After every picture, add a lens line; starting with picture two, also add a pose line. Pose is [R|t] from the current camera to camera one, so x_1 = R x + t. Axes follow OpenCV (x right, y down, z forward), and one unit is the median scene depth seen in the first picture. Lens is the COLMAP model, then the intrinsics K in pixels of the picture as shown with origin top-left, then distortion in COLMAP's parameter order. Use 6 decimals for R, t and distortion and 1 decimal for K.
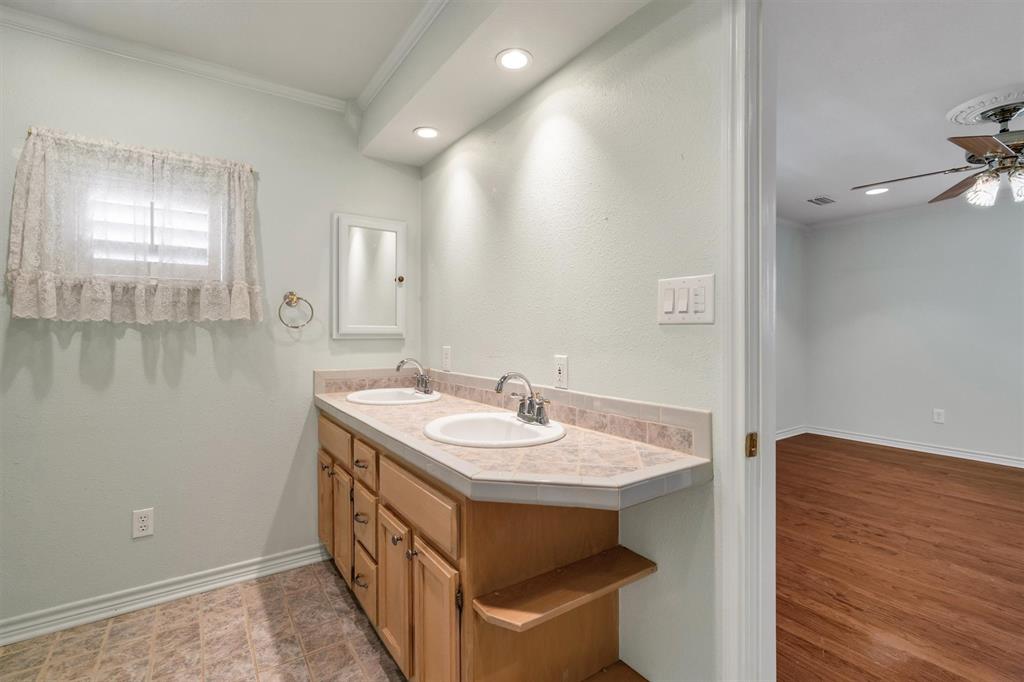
lens RADIAL K [[468.6, 0, 513.5], [0, 468.6, 333.7], [0, 0, 1]] dist [-0.000880, -0.000102]
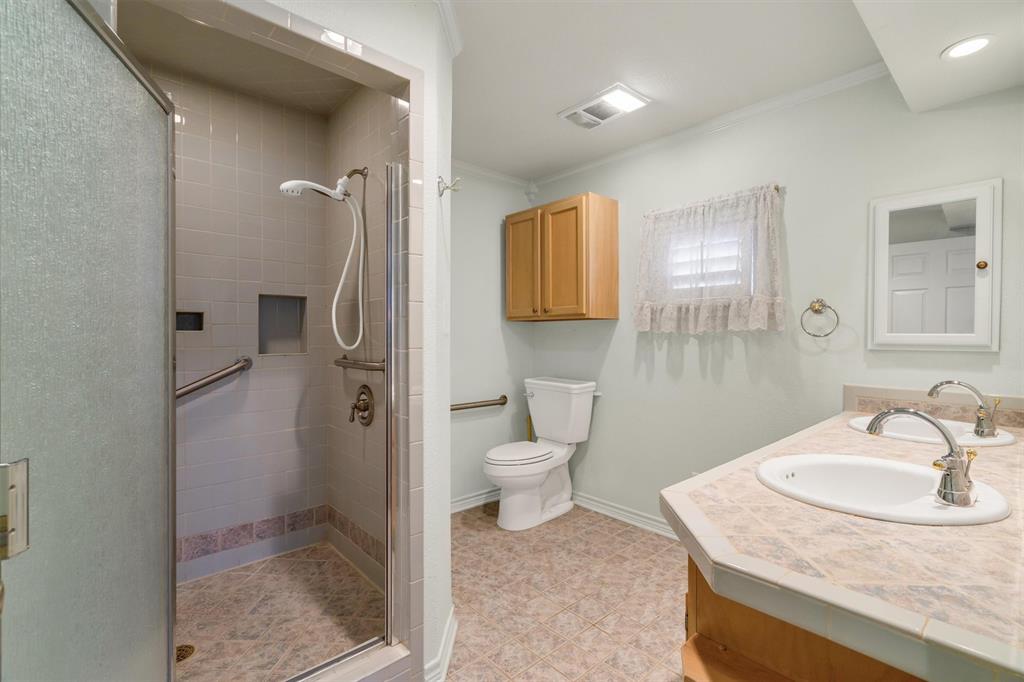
lens RADIAL K [[468.6, 0, 512.3], [0, 468.6, 340.3], [0, 0, 1]] dist [-0.000880, -0.000102]
pose [[0.125060, 0.007712, -0.992119, 0.487057], [-0.006089, 0.999957, 0.007005, -0.009599], [0.992131, 0.005165, 0.125101, 0.323695]]
